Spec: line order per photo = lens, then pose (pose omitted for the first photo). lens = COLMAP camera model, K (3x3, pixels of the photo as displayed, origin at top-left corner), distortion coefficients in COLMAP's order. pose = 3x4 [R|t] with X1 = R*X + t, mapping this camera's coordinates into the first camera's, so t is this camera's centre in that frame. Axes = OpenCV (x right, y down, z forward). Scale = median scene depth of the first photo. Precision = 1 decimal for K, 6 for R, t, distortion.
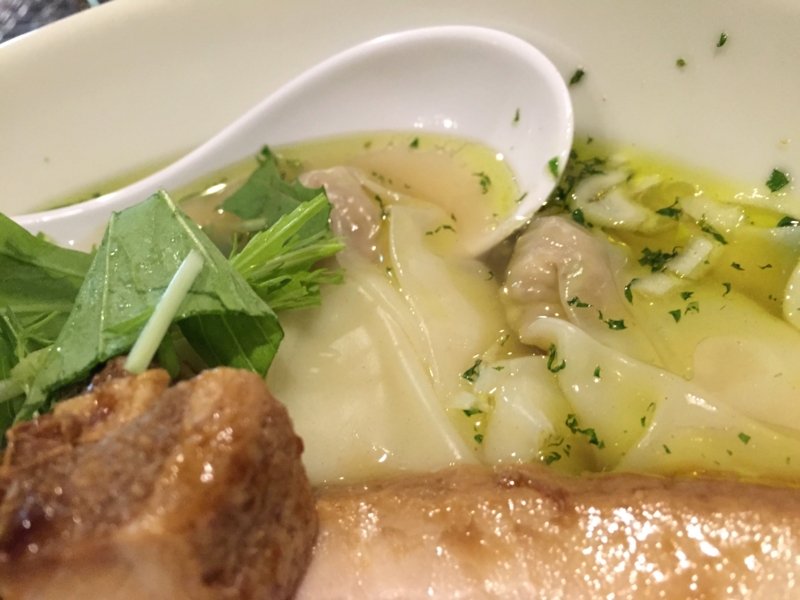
lens RADIAL K [[686.3, 0, 403.0], [0, 686.3, 288.5], [0, 0, 1]] dist [0.090602, -0.153242]
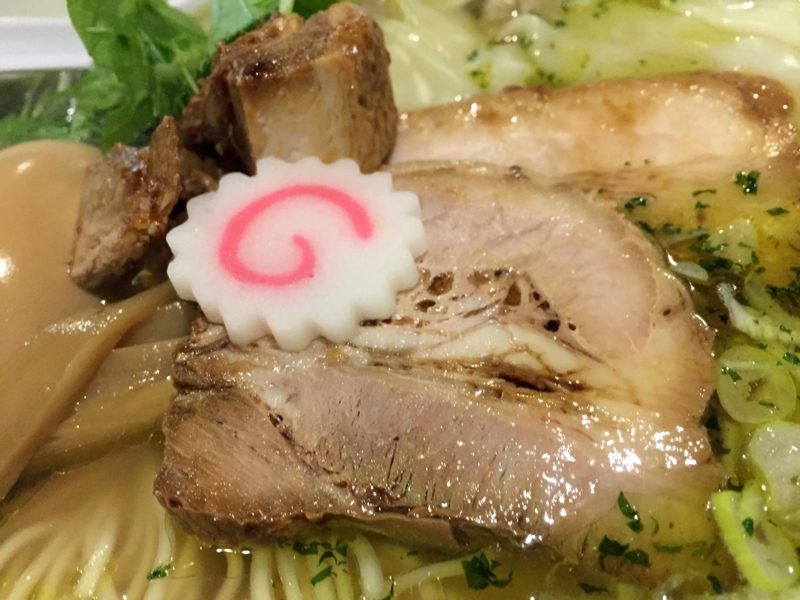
lens RADIAL K [[715.4, 0, 396.5], [0, 715.4, 280.0], [0, 0, 1]] dist [0.074755, -0.145087]
pose [[0.987471, -0.085682, 0.132513, -0.290957], [0.084407, 0.996315, 0.015217, 0.526199], [-0.133329, -0.003841, 0.991064, -0.506968]]
